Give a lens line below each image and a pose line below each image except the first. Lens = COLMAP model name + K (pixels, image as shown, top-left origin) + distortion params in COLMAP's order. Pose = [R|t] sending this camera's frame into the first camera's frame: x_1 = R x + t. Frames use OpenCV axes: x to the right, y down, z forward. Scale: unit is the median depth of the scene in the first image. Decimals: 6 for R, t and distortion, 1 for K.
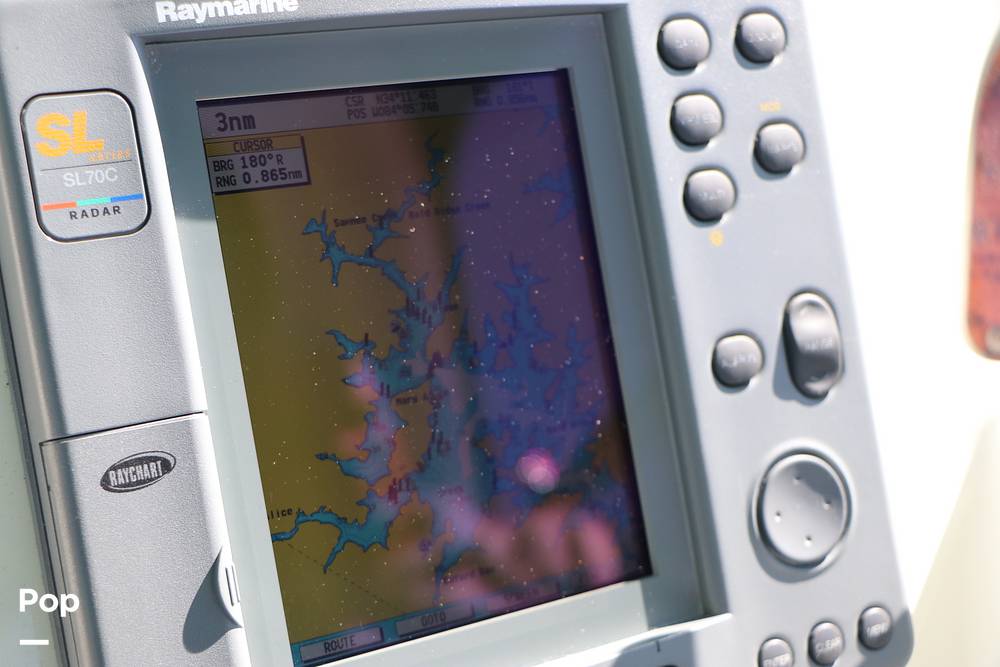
lens RADIAL K [[1523.6, 0, 506.8], [0, 1523.6, 326.9], [0, 0, 1]] dist [-0.084054, 0.000000]
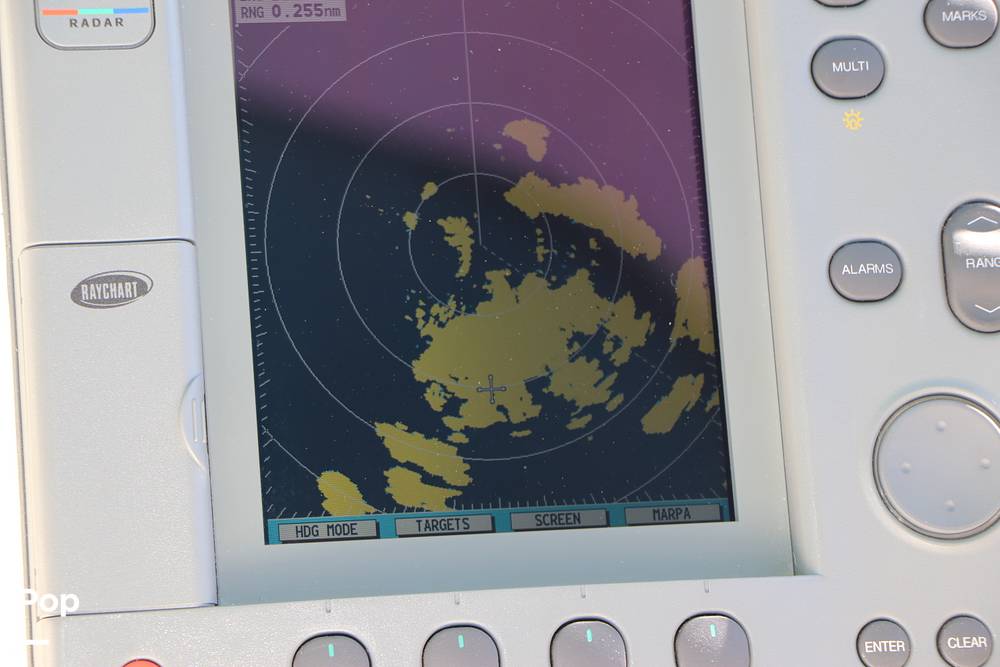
lens RADIAL K [[4617.6, 0, 494.9], [0, 4617.6, 335.7], [0, 0, 1]] dist [0.479457, 0.000000]
pose [[0.947876, 0.035264, -0.316682, 0.828129], [-0.088407, 0.983943, -0.155048, 0.505746], [0.306129, 0.174963, 0.935774, -1.501000]]
